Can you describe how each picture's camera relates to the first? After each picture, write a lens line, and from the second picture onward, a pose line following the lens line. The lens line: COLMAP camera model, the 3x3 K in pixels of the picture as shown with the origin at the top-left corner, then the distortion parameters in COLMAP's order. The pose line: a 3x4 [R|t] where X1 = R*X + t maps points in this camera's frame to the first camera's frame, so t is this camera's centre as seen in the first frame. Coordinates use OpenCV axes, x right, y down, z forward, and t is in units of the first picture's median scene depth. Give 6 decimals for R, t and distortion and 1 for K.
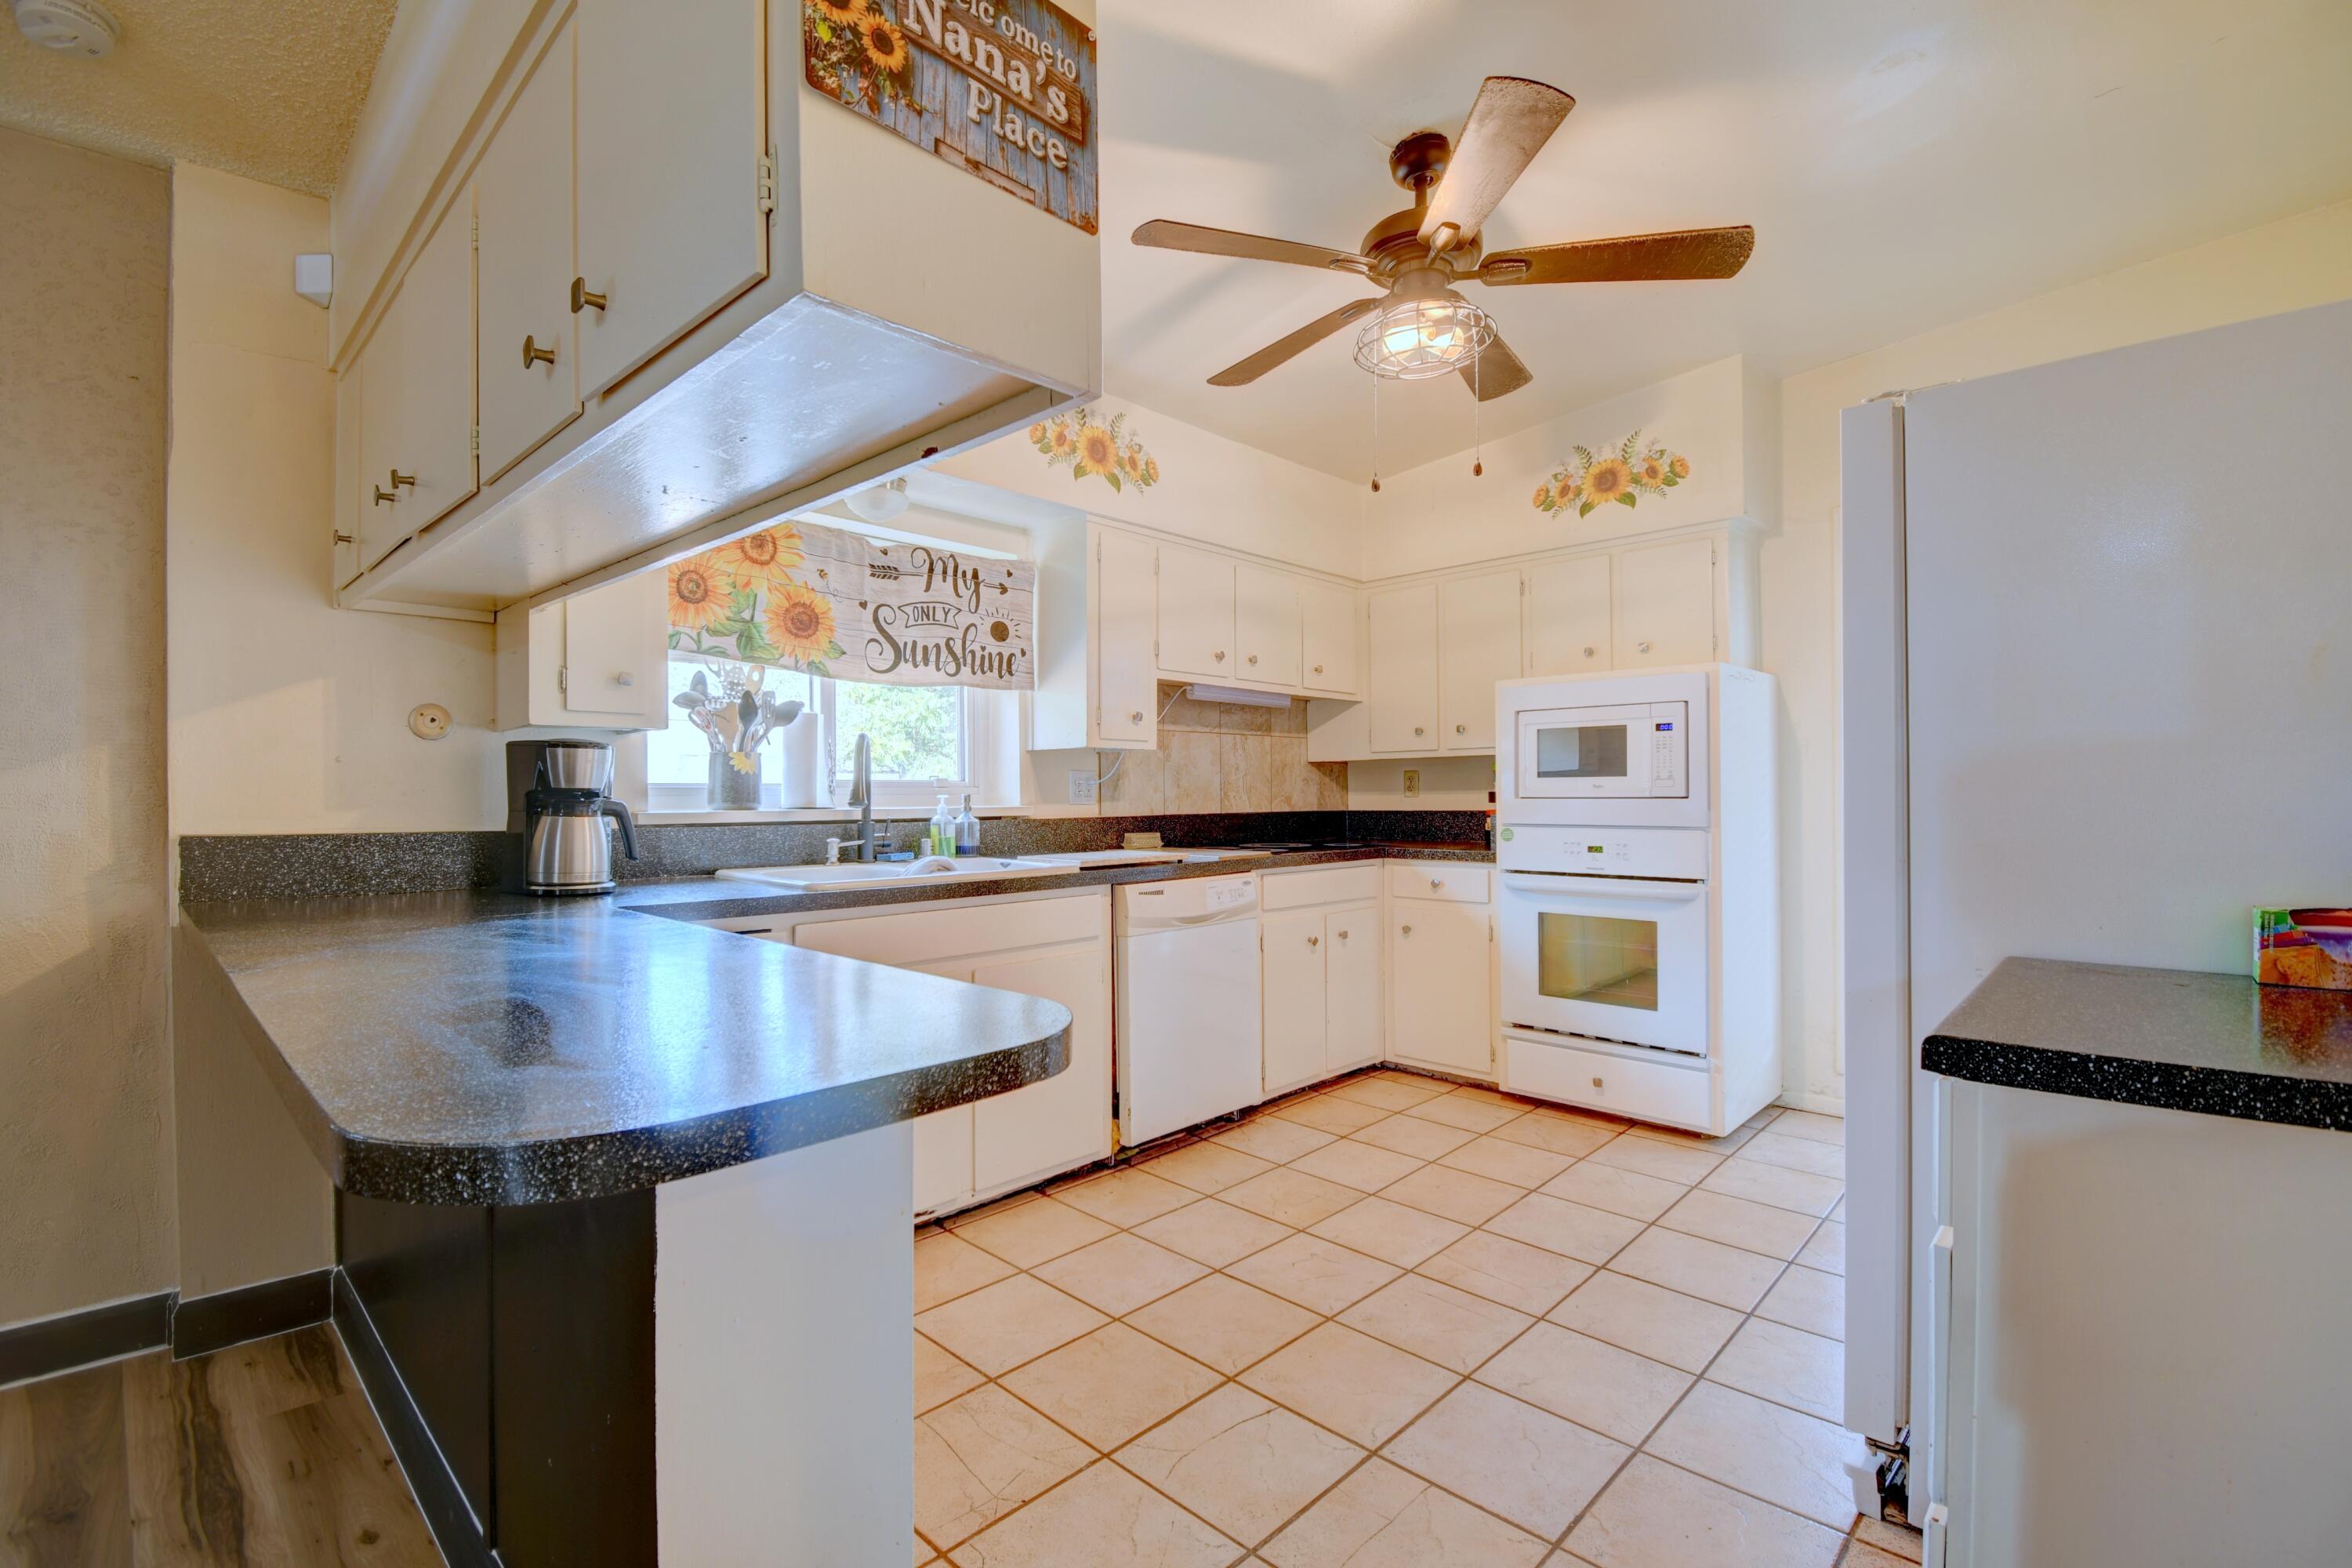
lens RADIAL K [[1040.9, 0, 1178.2], [0, 1040.9, 795.2], [0, 0, 1]] dist [-0.024647, -0.005080]
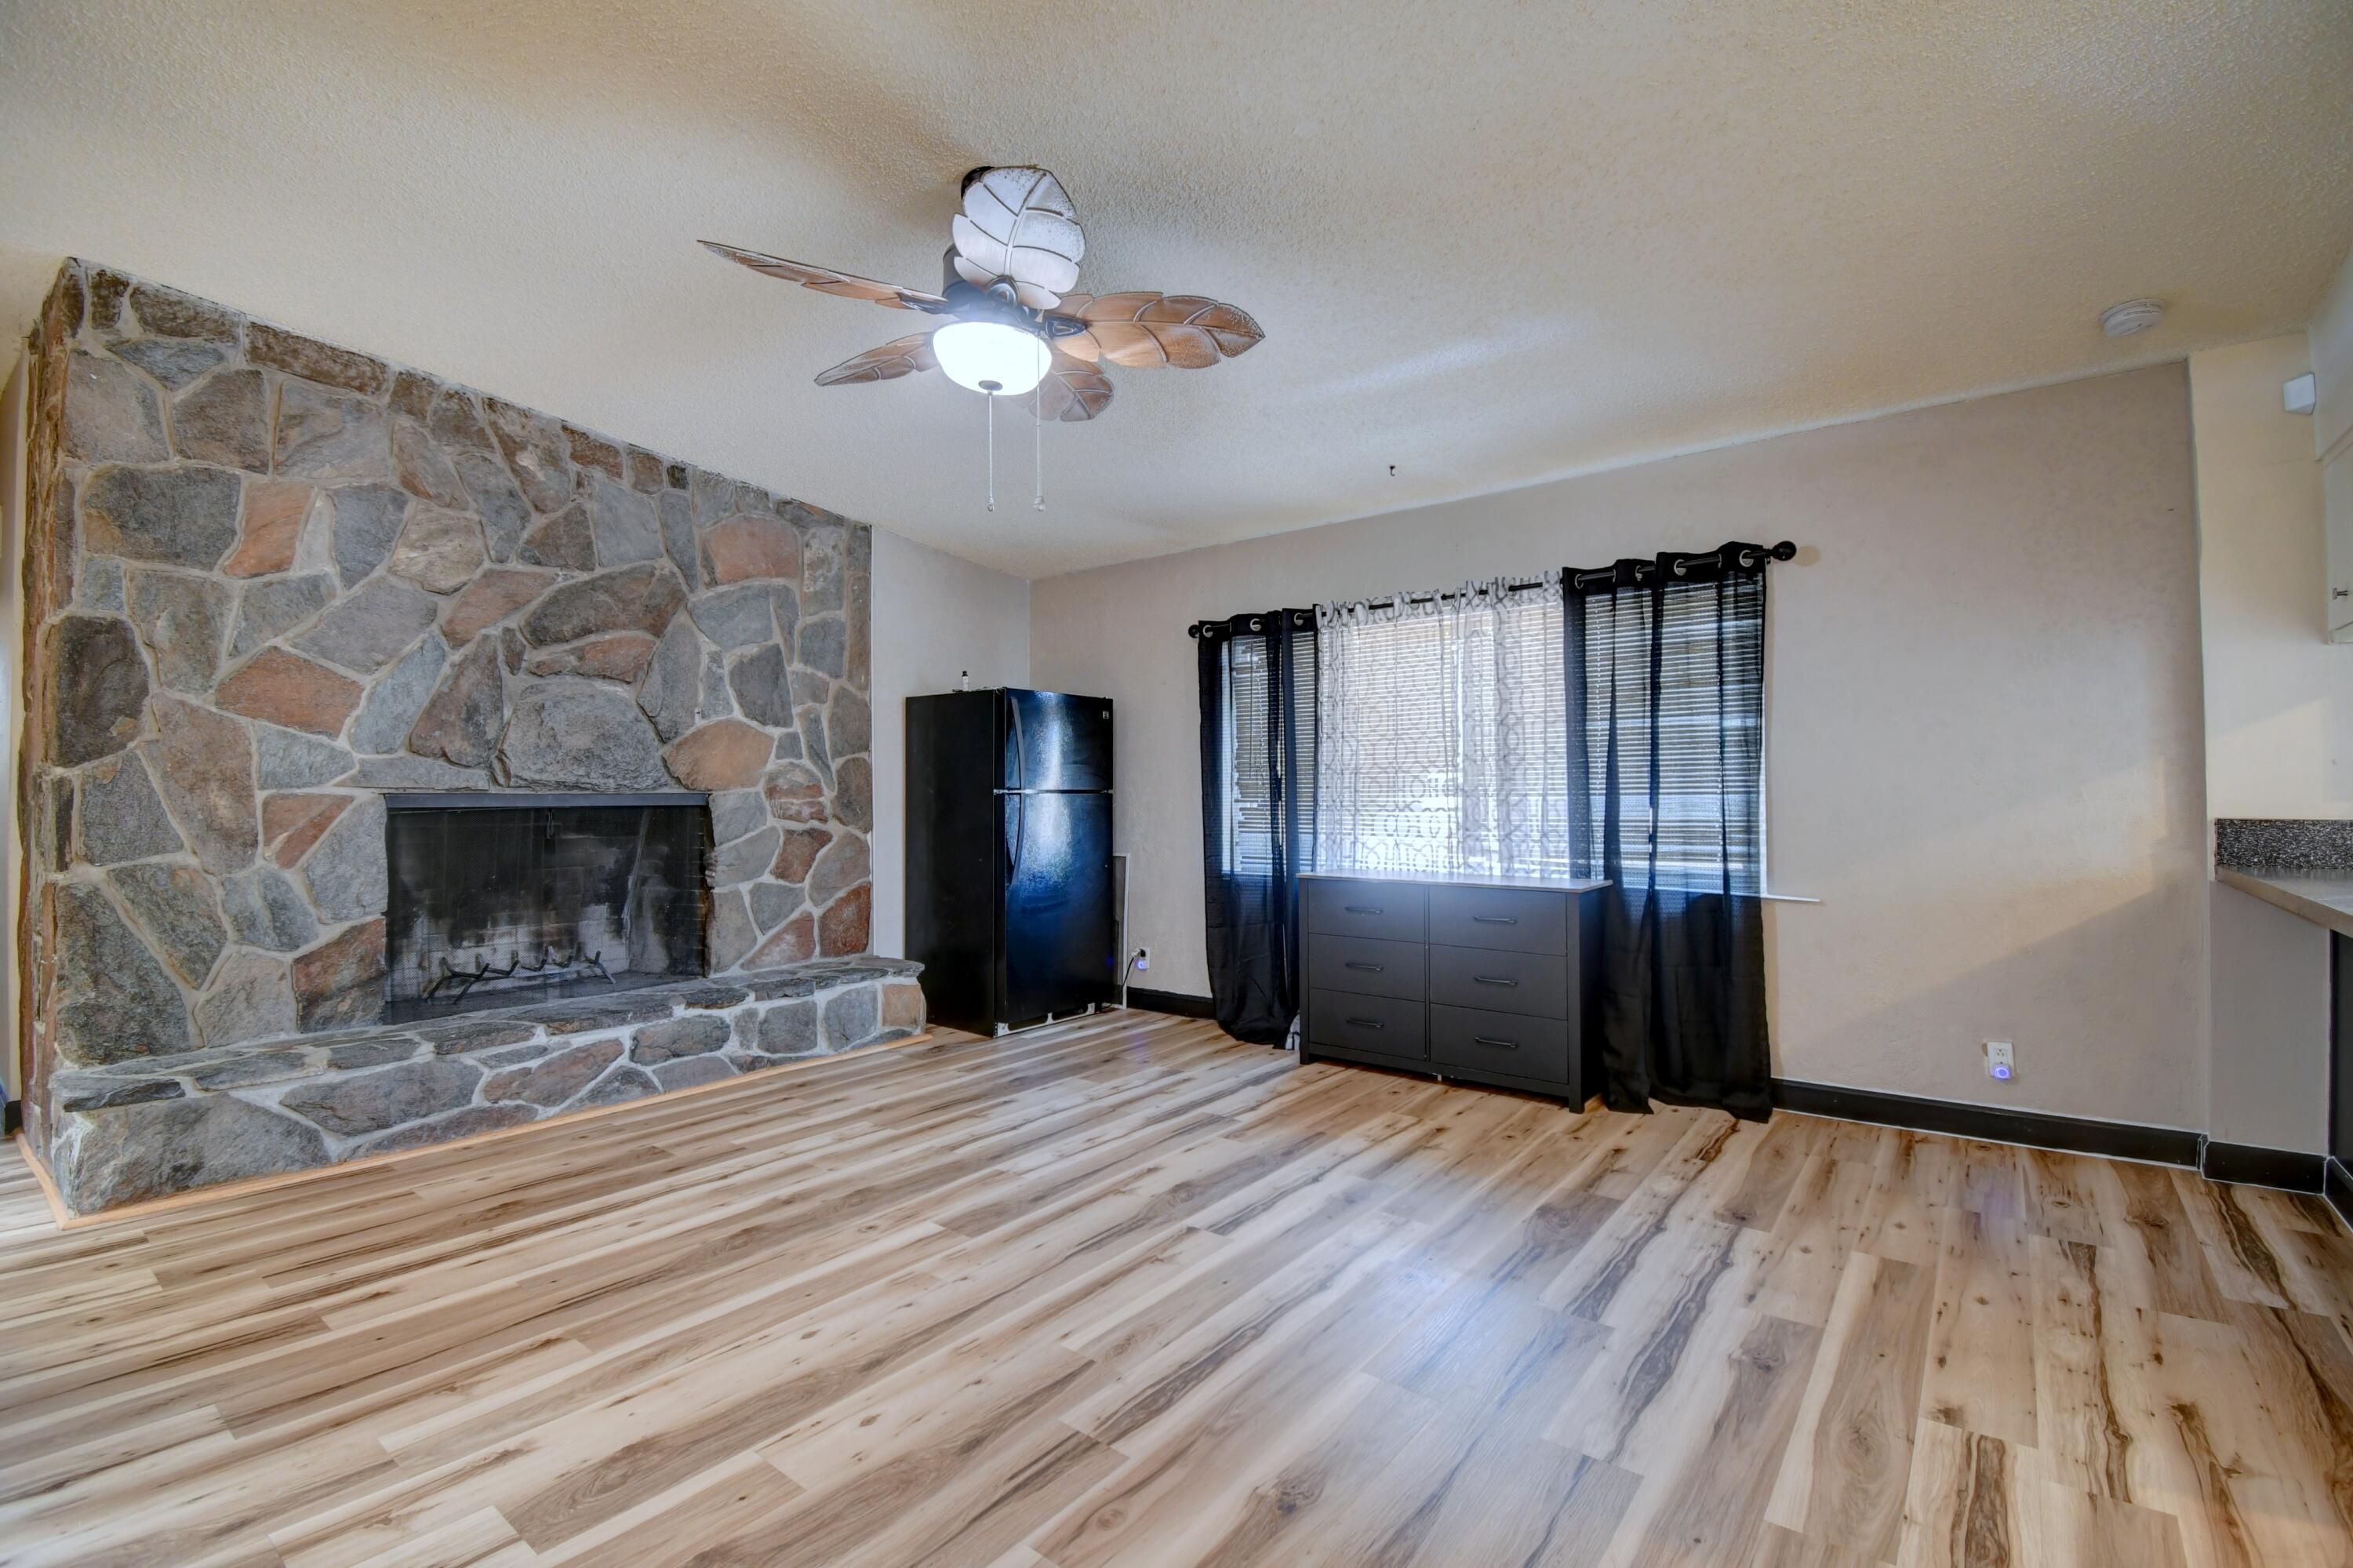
lens RADIAL K [[1041.4, 0, 1258.0], [0, 1041.4, 786.2], [0, 0, 1]] dist [-0.024647, -0.005080]
pose [[0.118958, -0.009299, -0.992856, 0.275941], [0.003384, 0.999954, -0.008960, 0.002687], [0.992893, -0.002294, 0.118984, -0.507948]]
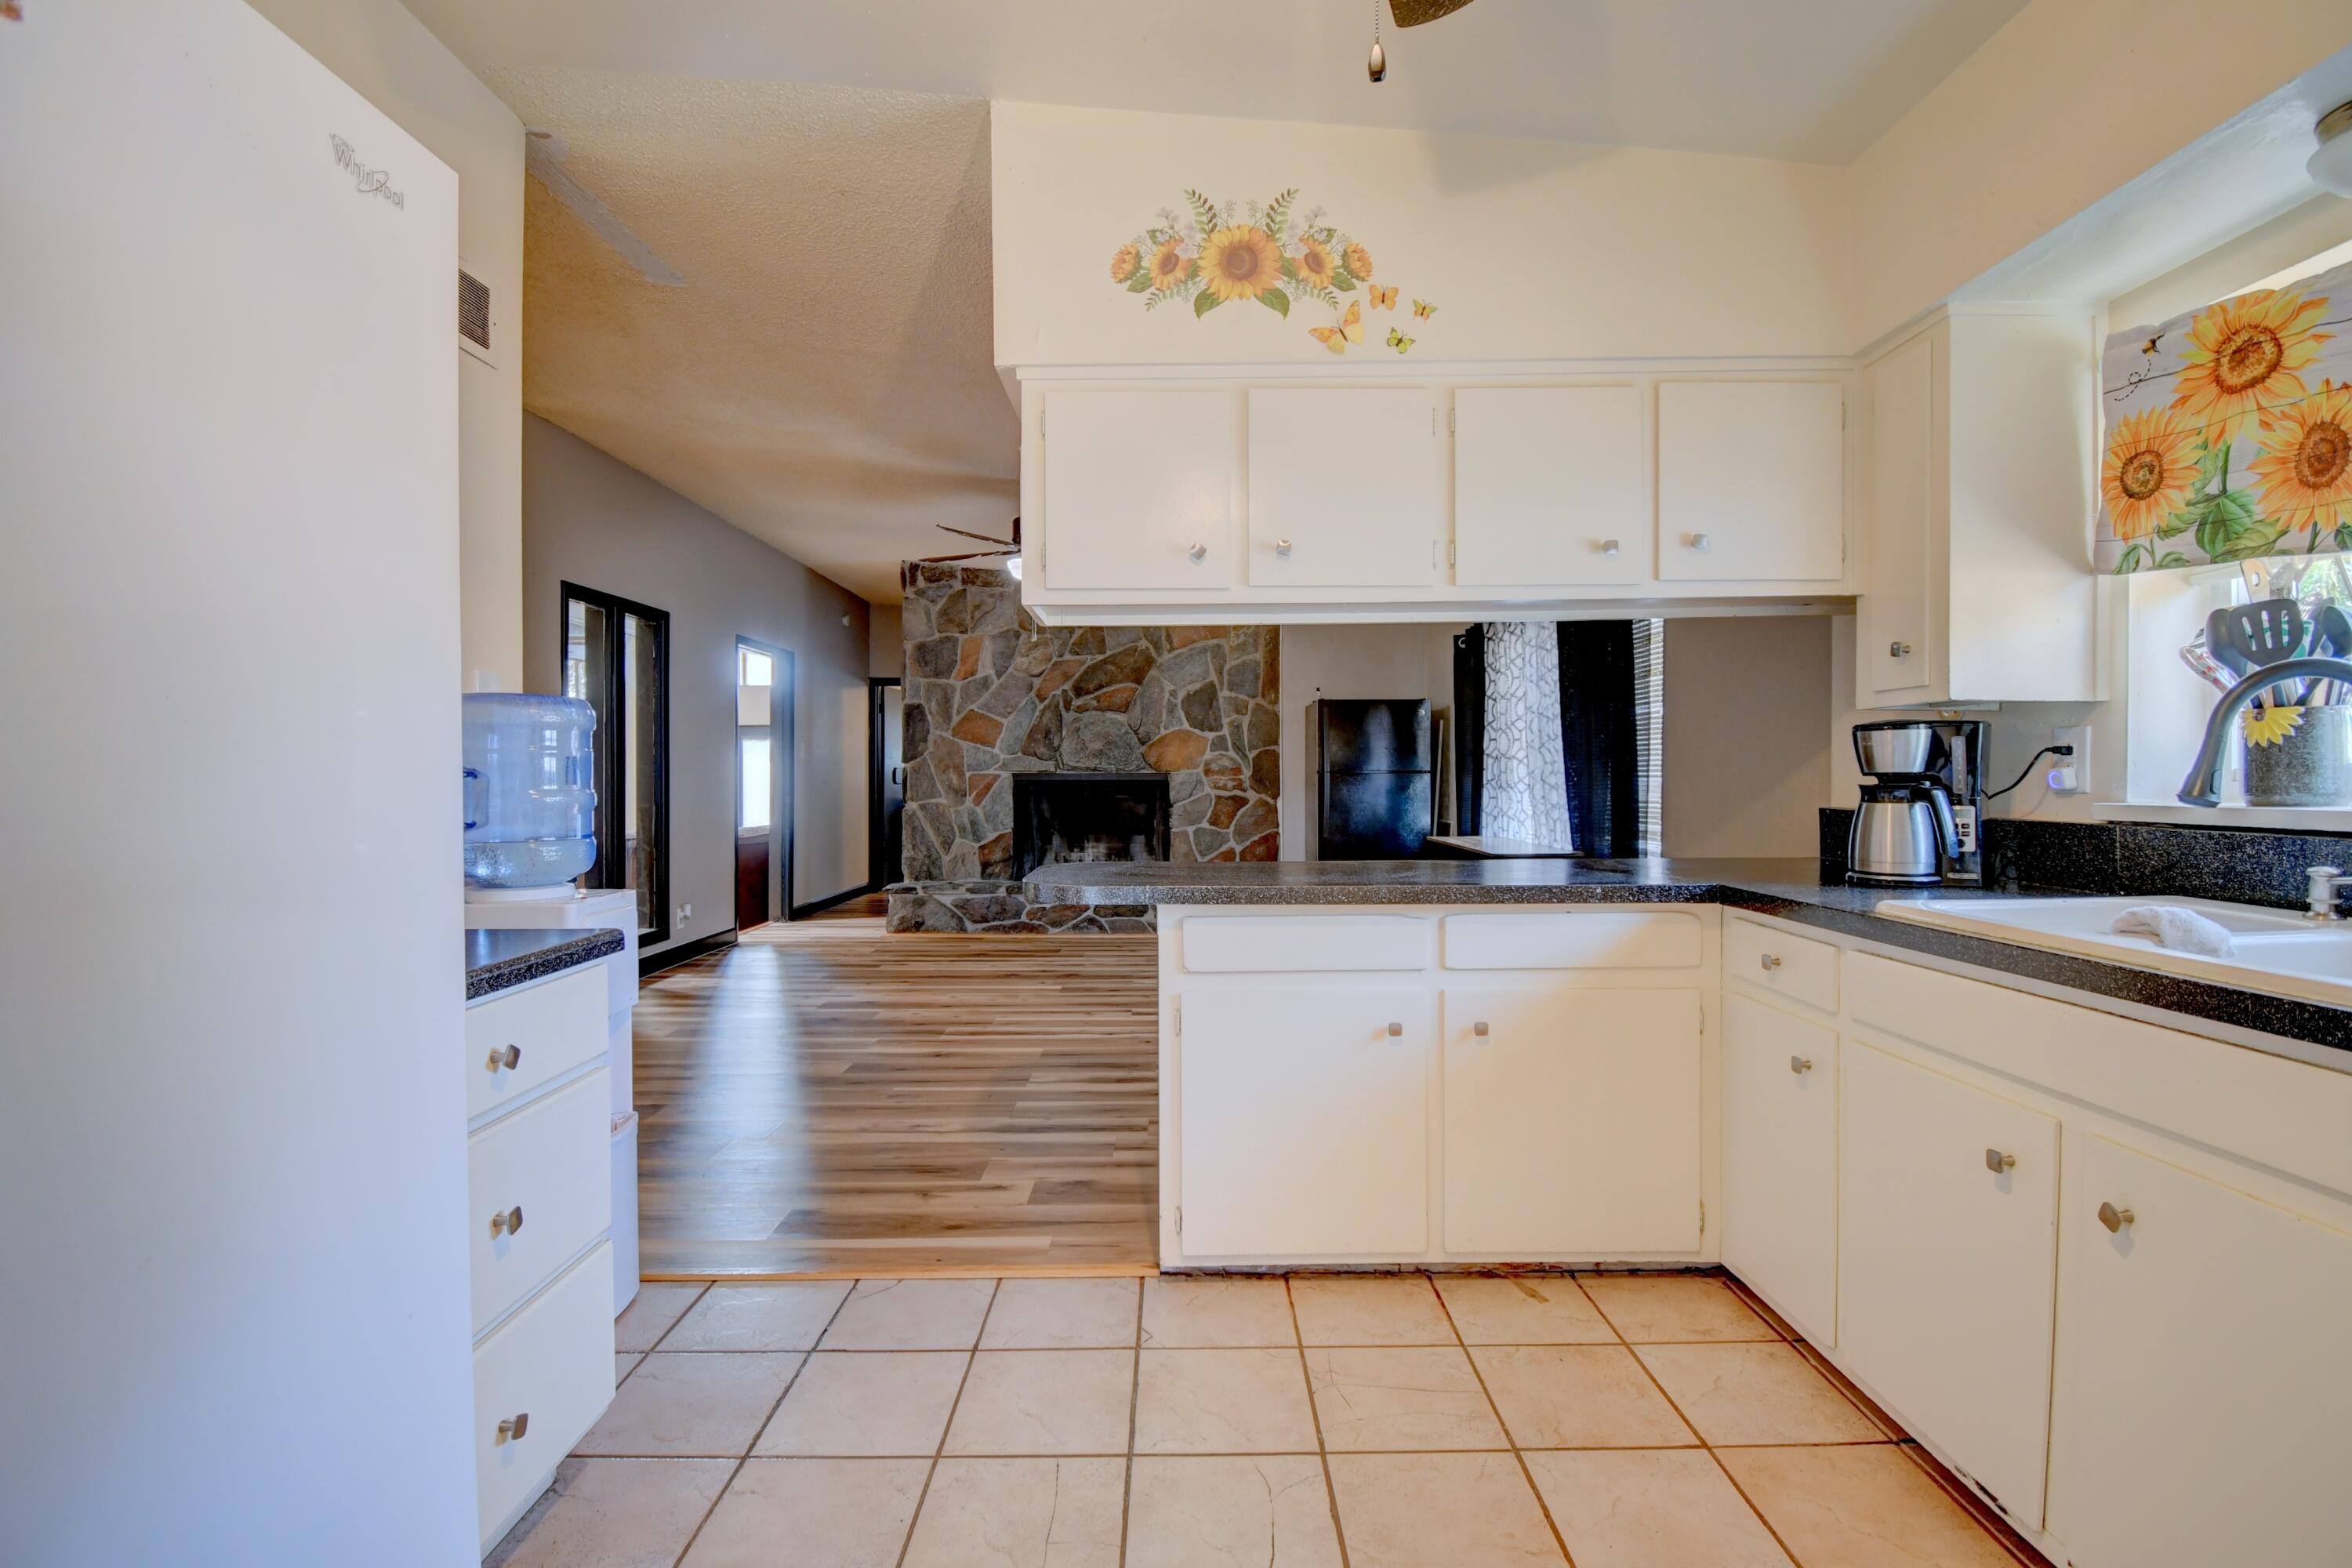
lens RADIAL K [[1040.9, 0, 1165.3], [0, 1040.9, 783.0], [0, 0, 1]] dist [-0.024647, -0.005080]
pose [[-0.729291, 0.008573, -0.684149, 0.545700], [0.002058, 0.999944, 0.010336, -0.007917], [0.684200, 0.006130, -0.729269, 1.244012]]
